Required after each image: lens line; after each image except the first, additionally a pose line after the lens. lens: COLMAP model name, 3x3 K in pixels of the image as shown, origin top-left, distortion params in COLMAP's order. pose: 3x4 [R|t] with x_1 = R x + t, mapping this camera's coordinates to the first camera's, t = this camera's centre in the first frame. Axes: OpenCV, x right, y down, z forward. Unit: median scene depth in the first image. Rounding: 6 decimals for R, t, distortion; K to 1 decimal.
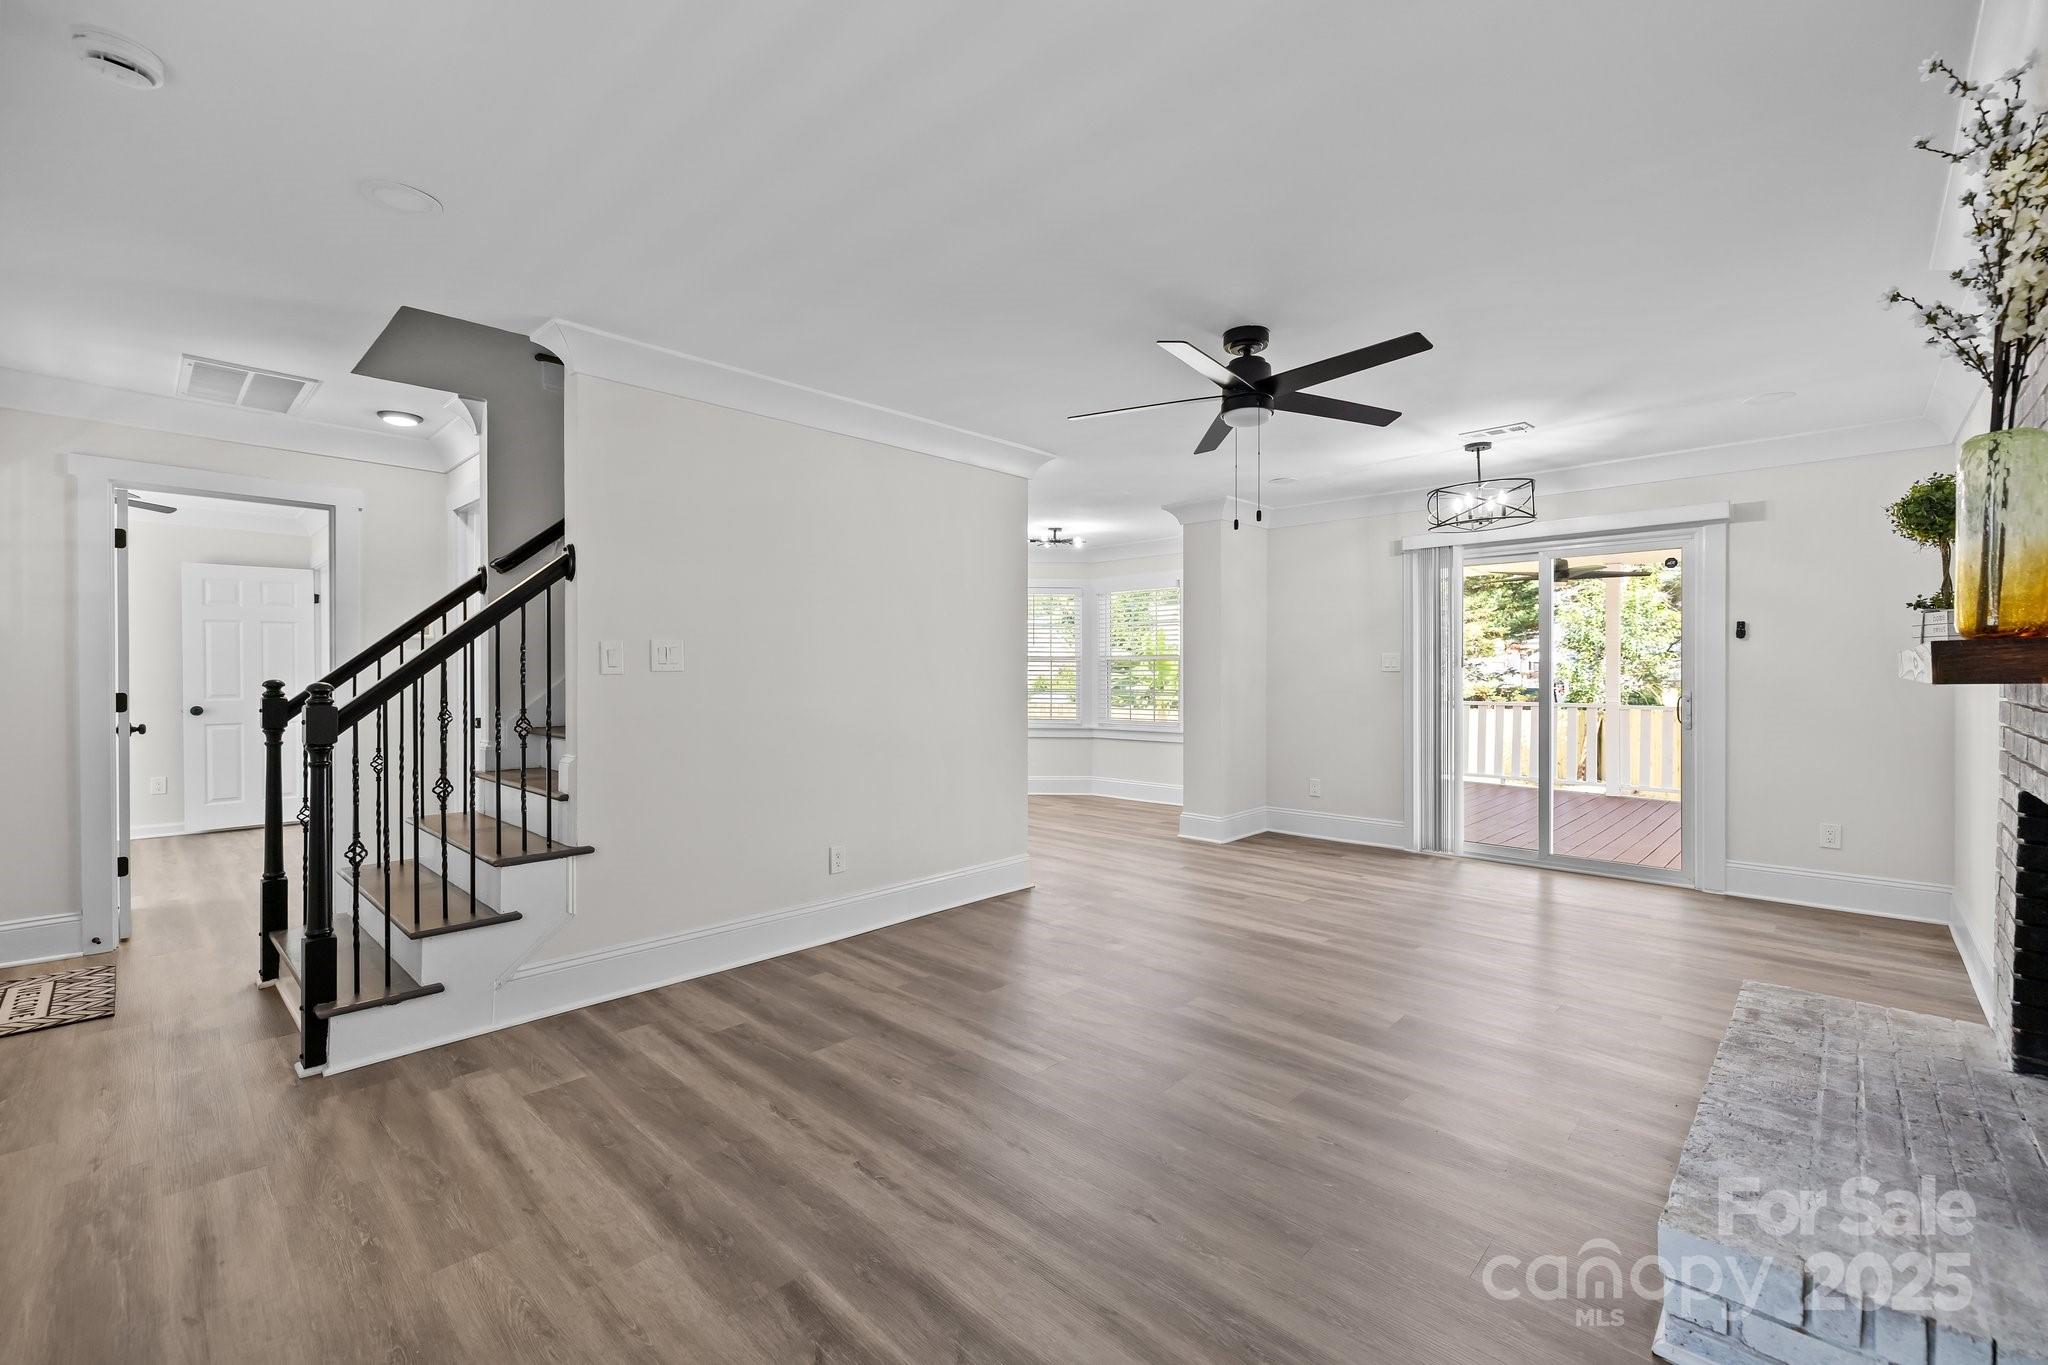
lens RADIAL K [[861.4, 0, 1013.2], [0, 861.4, 673.2], [0, 0, 1]] dist [-0.001049, -0.000192]
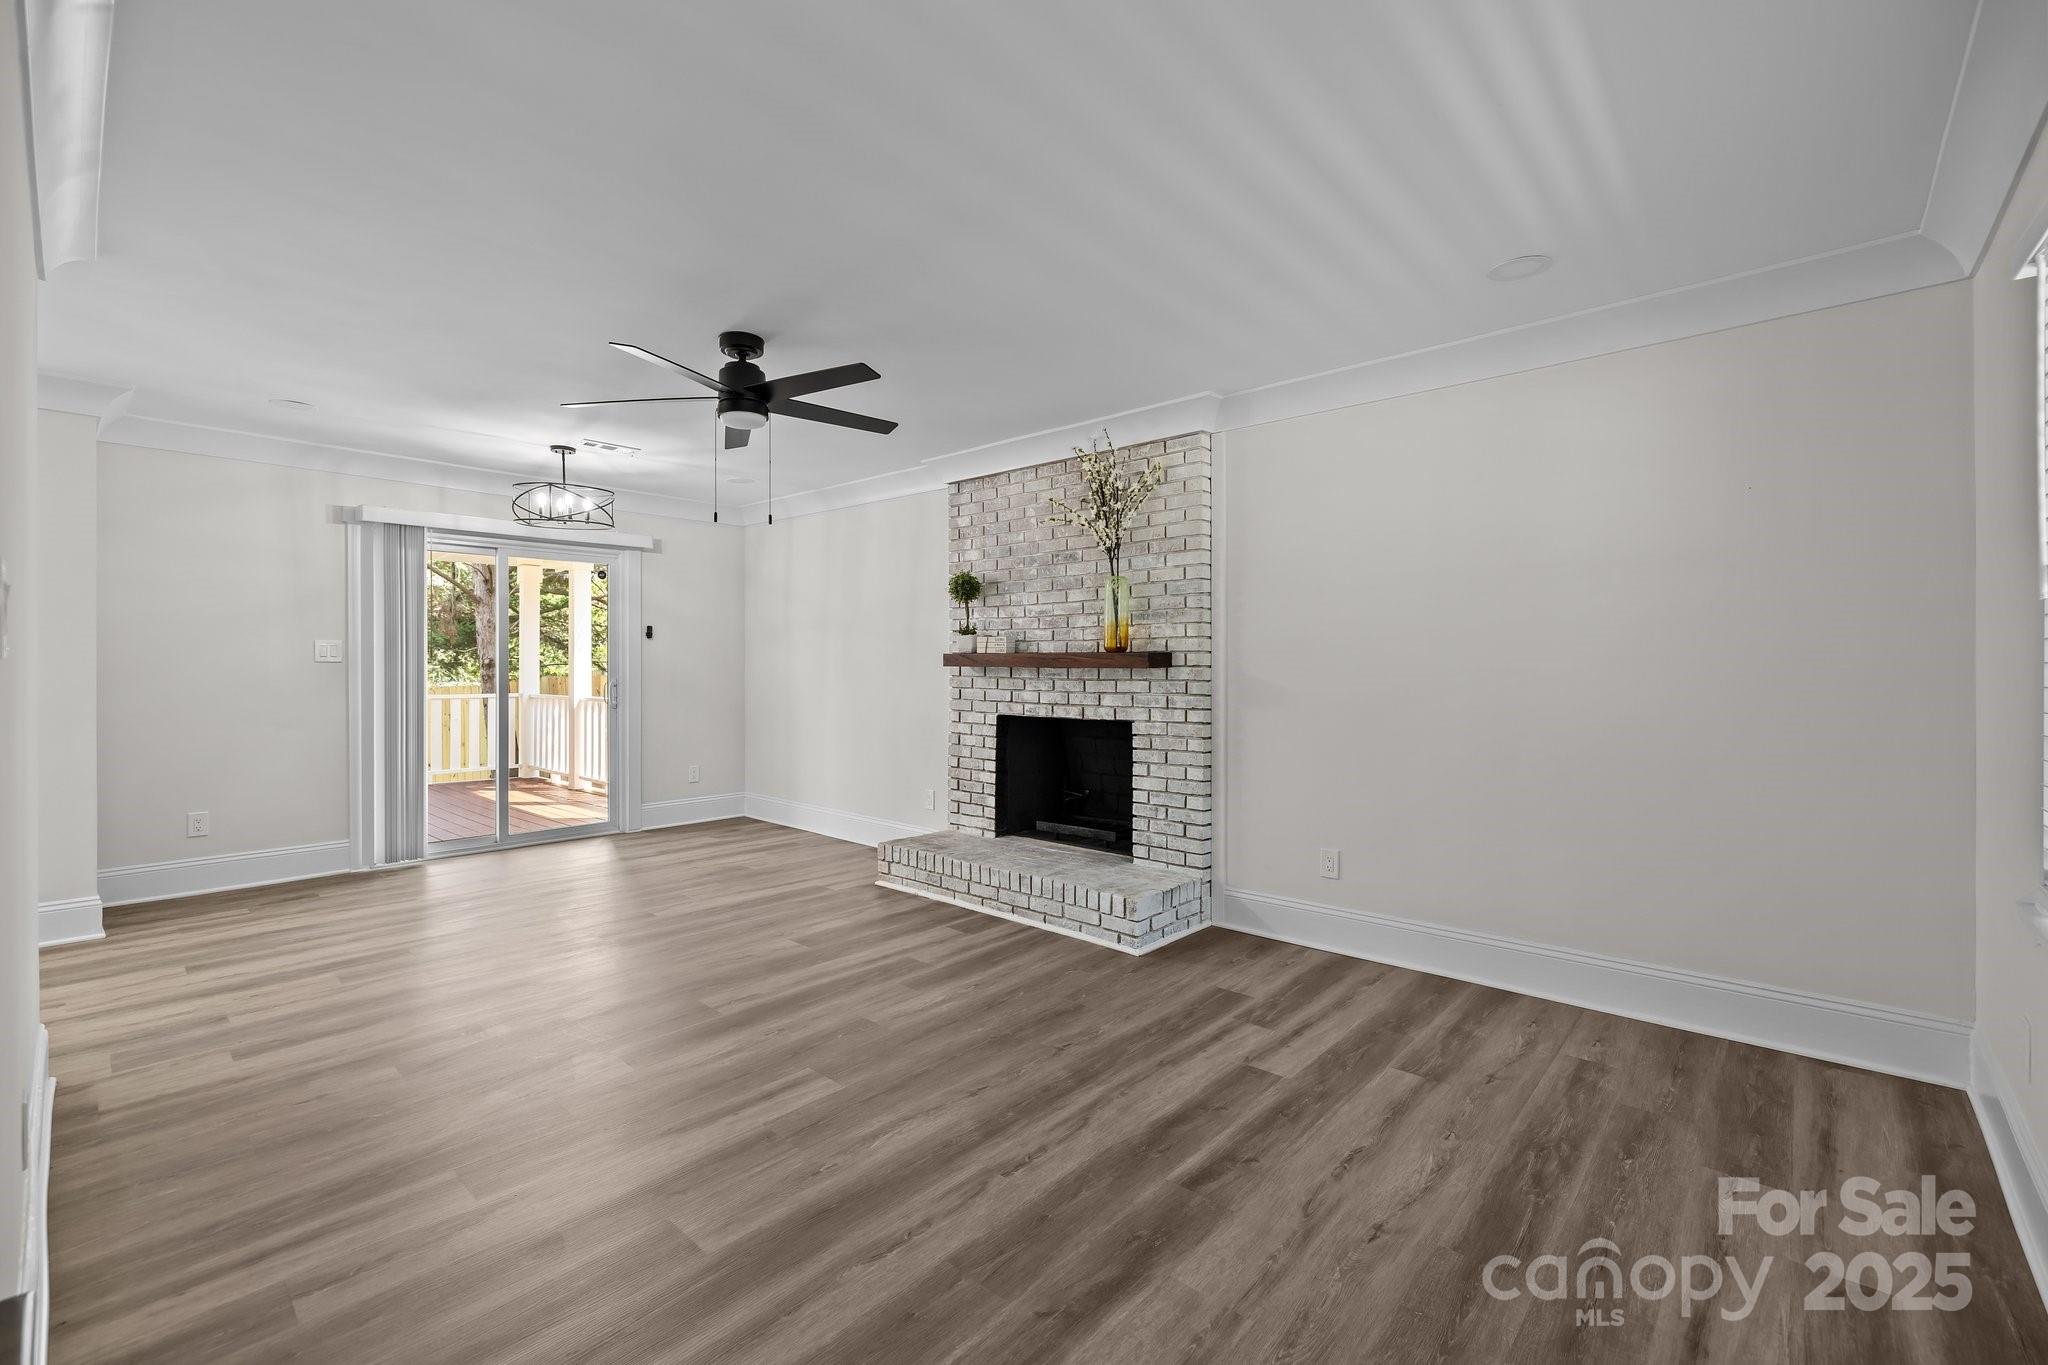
lens RADIAL K [[861.4, 0, 1013.2], [0, 861.4, 673.2], [0, 0, 1]] dist [-0.001049, -0.000192]
pose [[-0.028205, -0.011818, 0.999532, -0.788877], [-0.000287, 0.999930, 0.011814, -0.003011], [-0.999602, 0.000046, -0.028206, 0.704226]]
